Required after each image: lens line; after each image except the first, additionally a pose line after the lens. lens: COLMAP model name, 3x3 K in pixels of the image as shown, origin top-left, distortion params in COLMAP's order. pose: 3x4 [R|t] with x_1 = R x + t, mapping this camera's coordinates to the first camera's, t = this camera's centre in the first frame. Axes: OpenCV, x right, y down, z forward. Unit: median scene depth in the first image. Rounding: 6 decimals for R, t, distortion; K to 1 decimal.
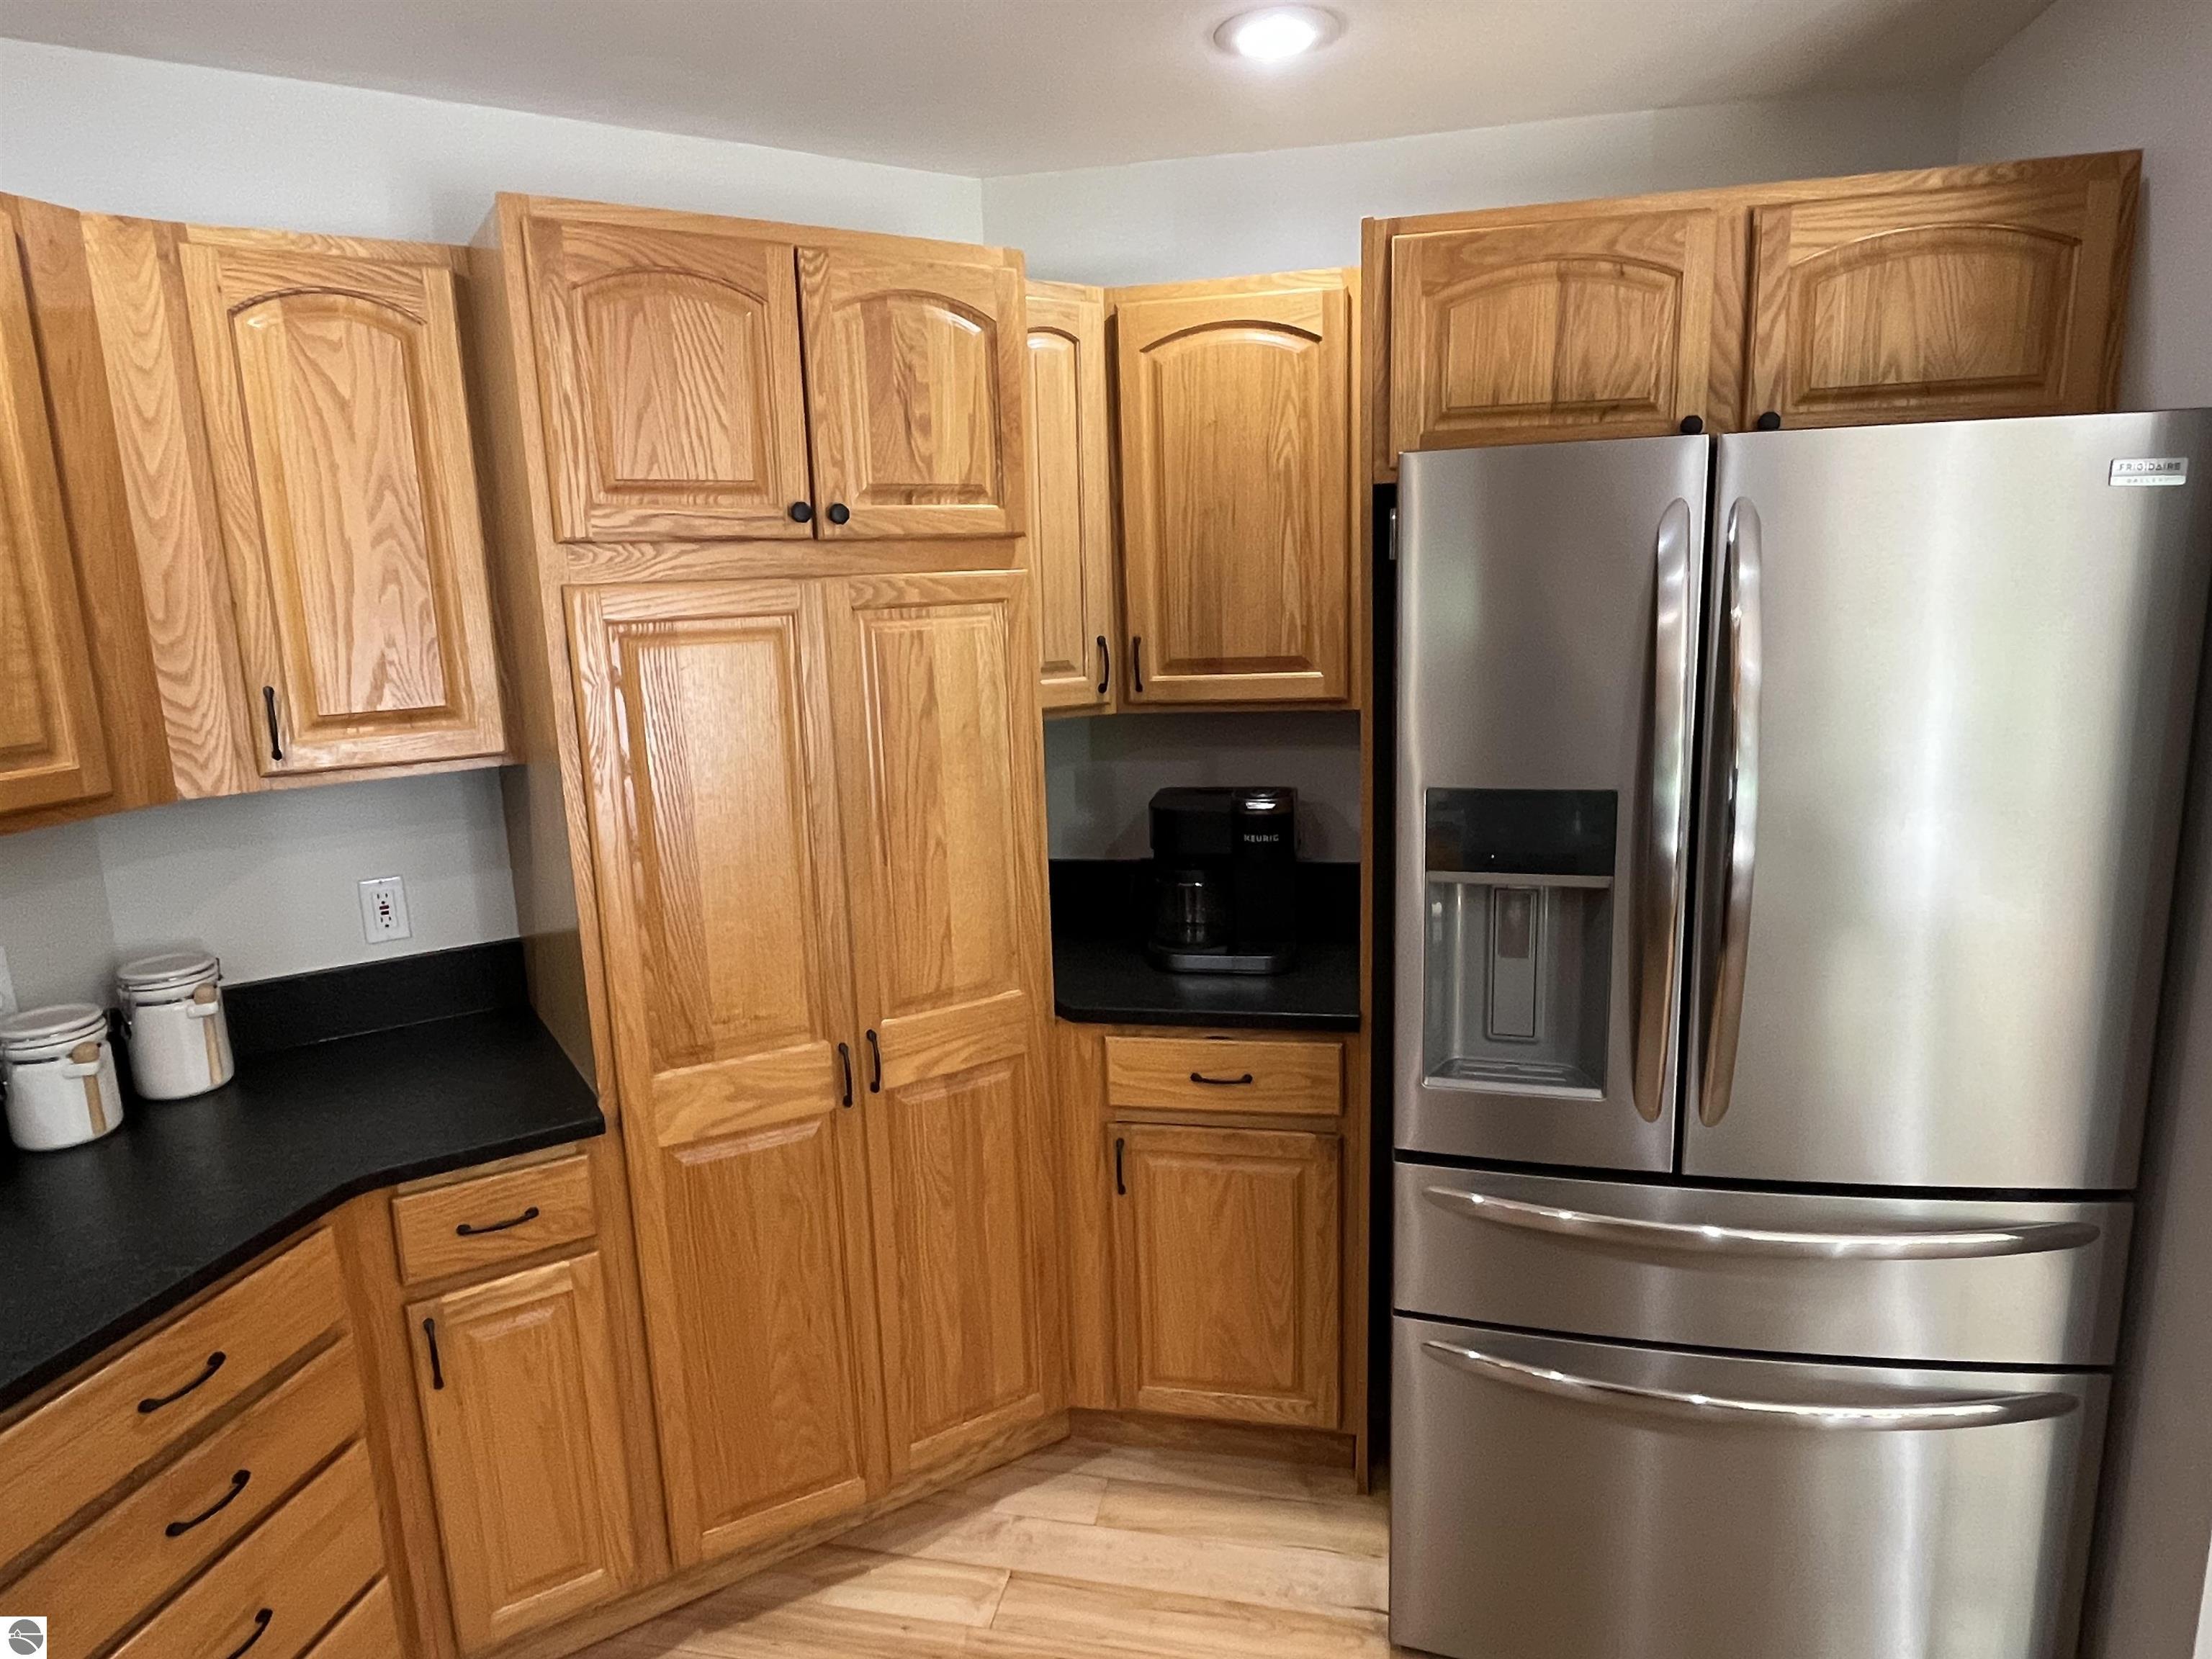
lens RADIAL K [[1317.4, 0, 1086.2], [0, 1317.4, 829.2], [0, 0, 1]] dist [-0.003799, 0.001631]
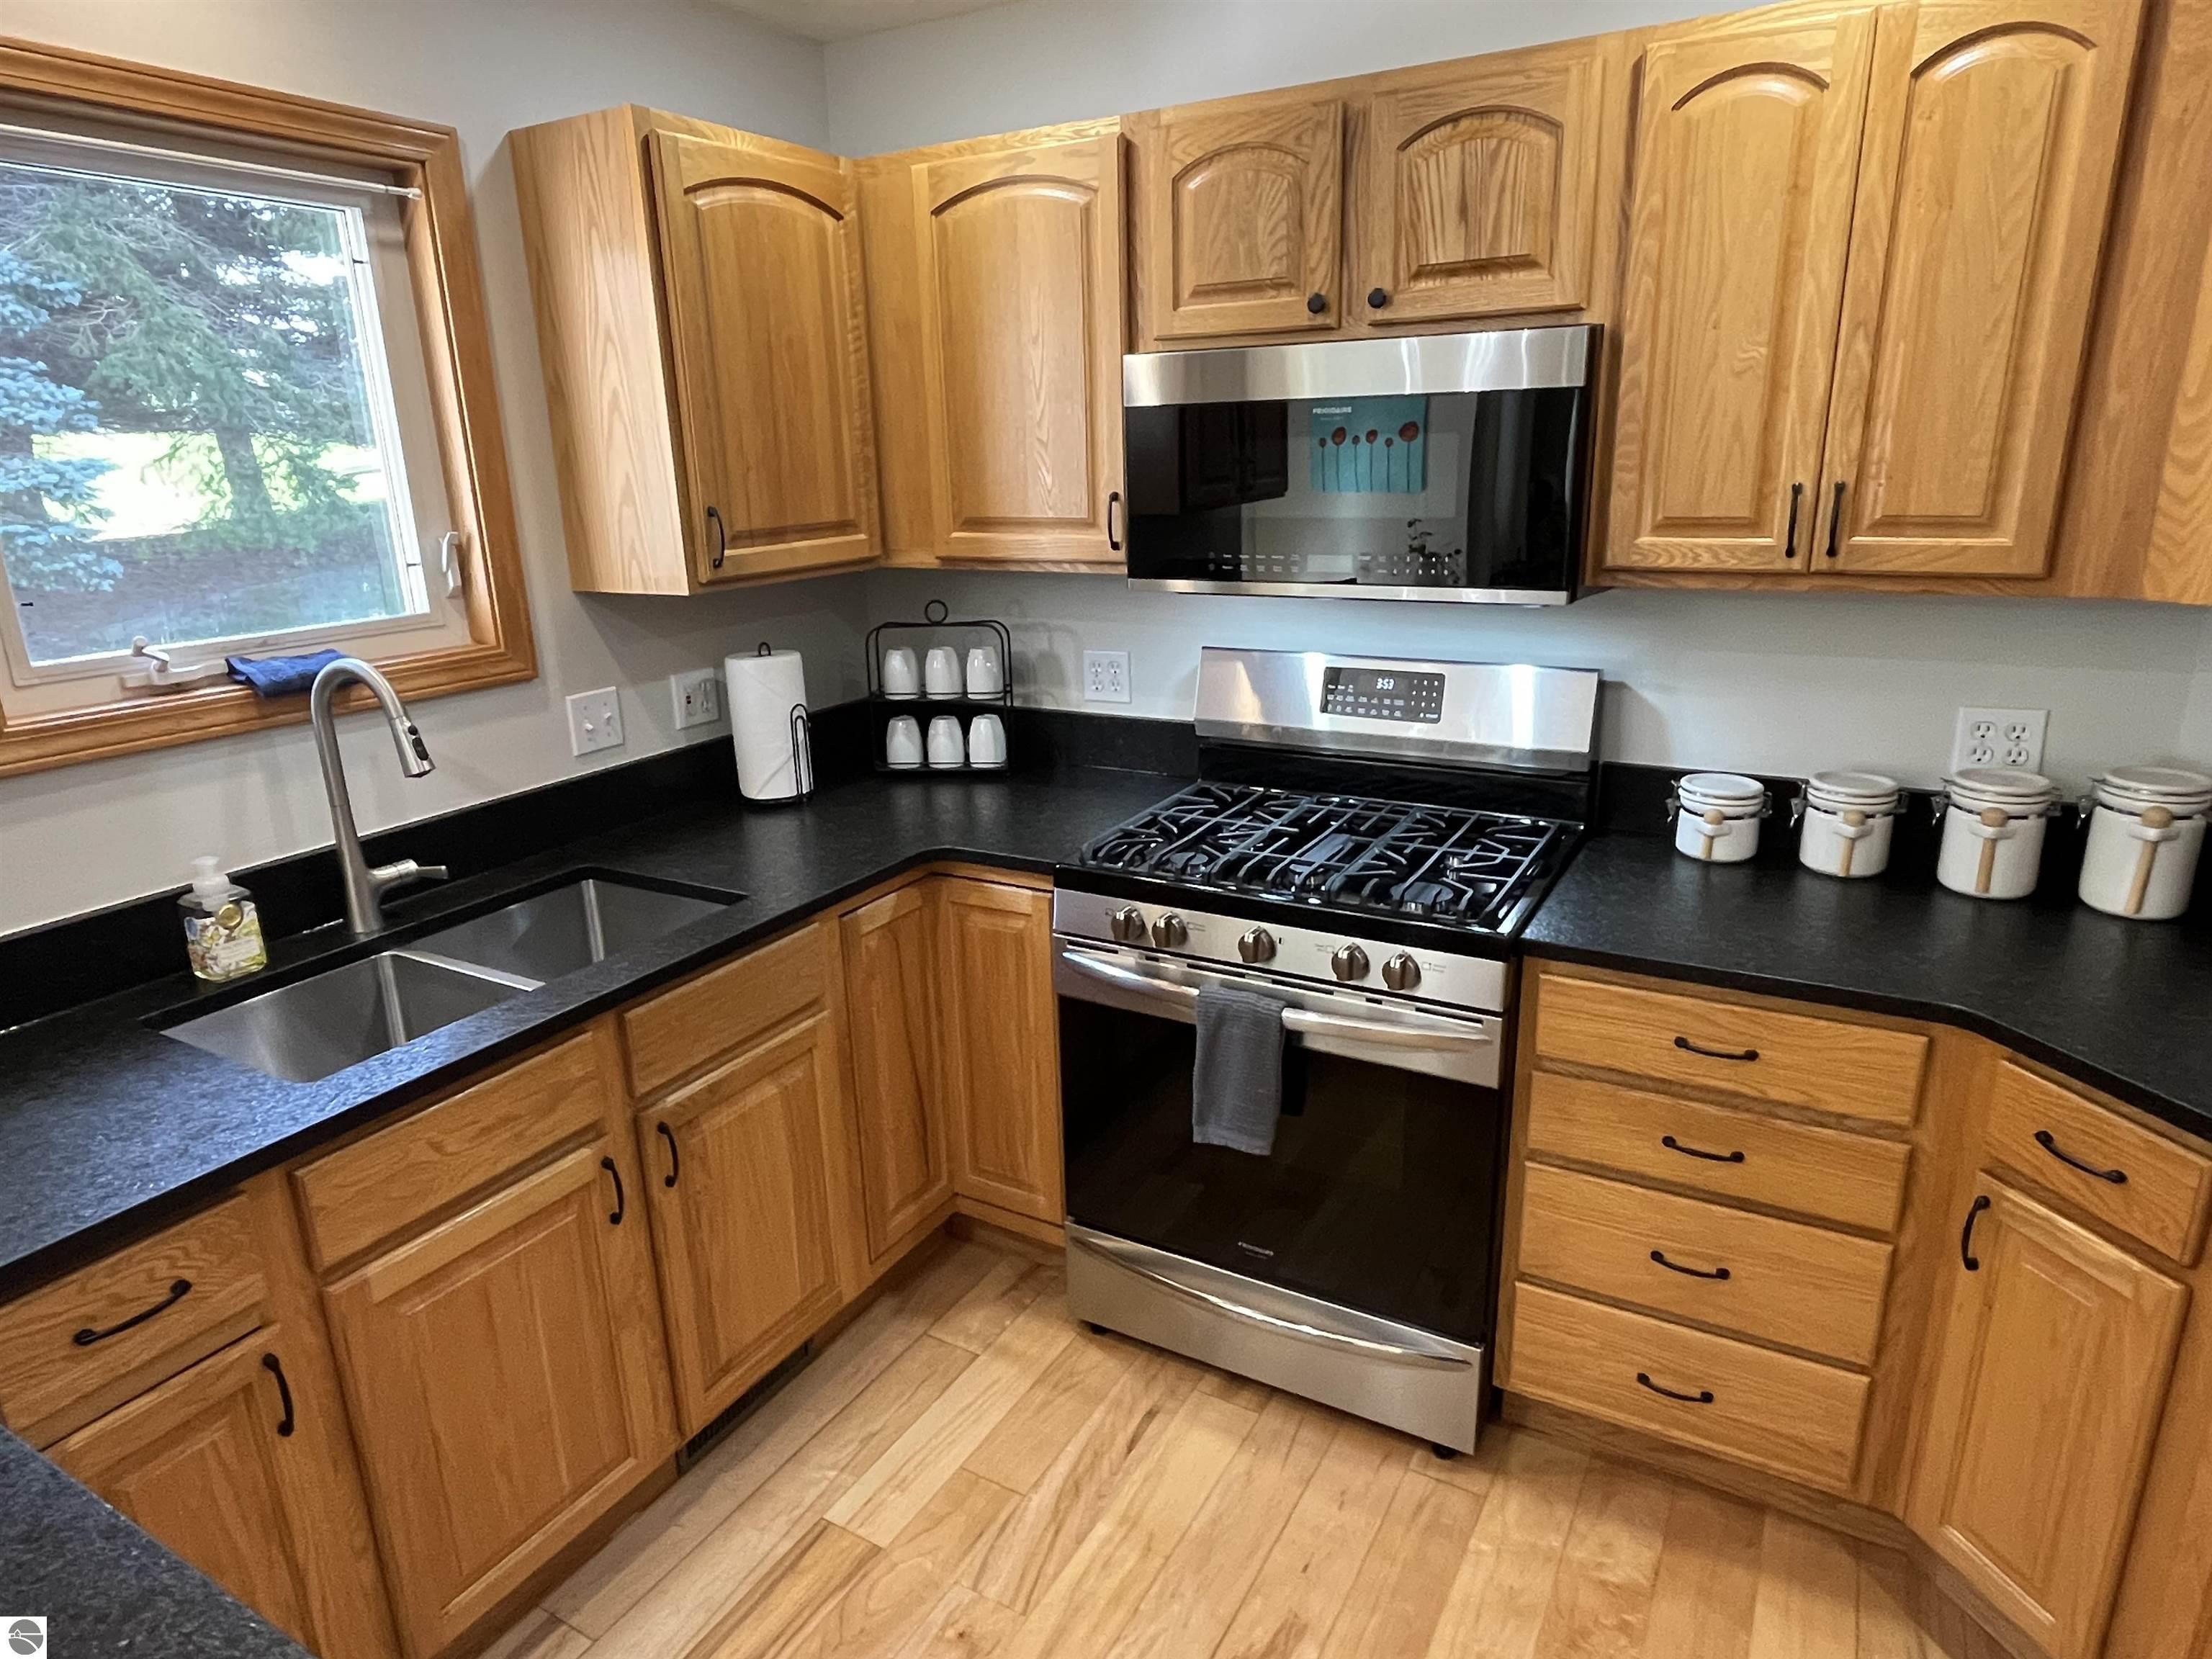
lens RADIAL K [[1317.4, 0, 1091.6], [0, 1317.4, 828.2], [0, 0, 1]] dist [-0.003799, 0.001631]
pose [[-0.302798, 0.309300, -0.901469, 0.396810], [-0.146638, 0.919491, 0.364738, -0.096824], [0.941706, 0.242631, -0.233065, 0.518460]]
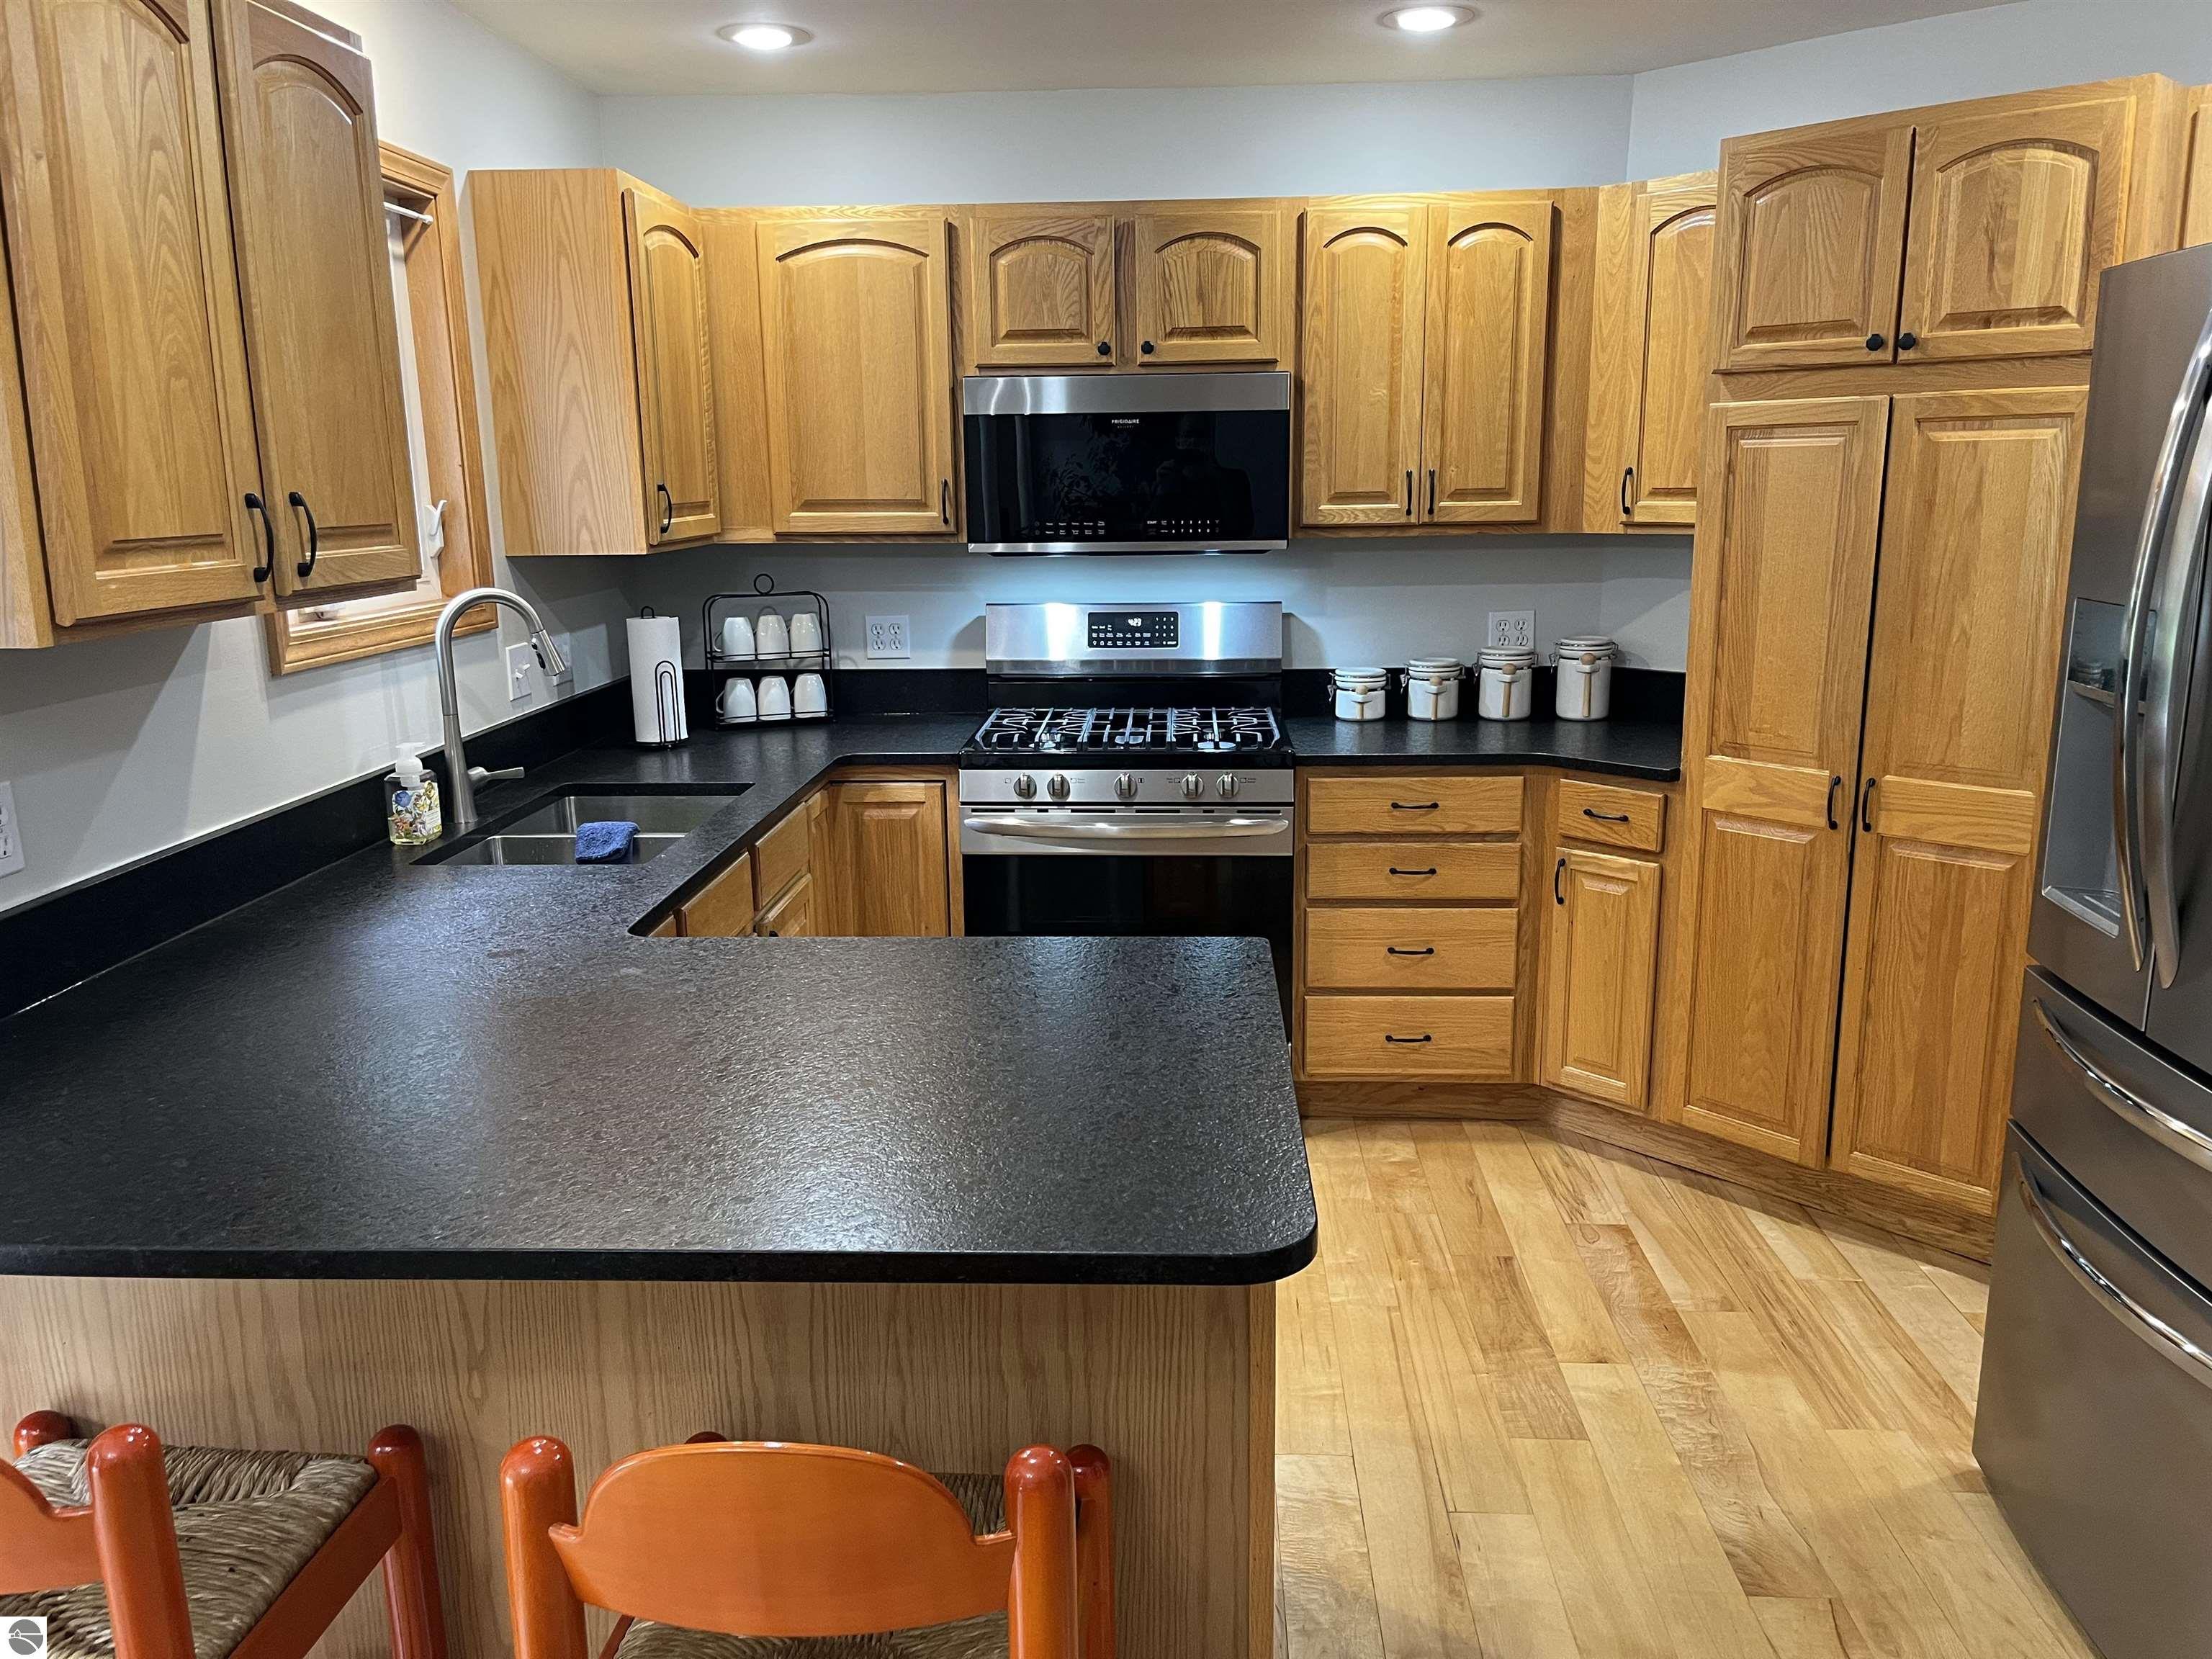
lens RADIAL K [[1690.8, 0, 1111.8], [0, 1690.8, 840.7], [0, 0, 1]] dist [0.060703, -0.073662]
pose [[0.167669, 0.241485, -0.955810, 1.302400], [-0.183950, 0.960171, 0.210318, 0.008512], [0.968529, 0.140557, 0.205413, 0.017181]]
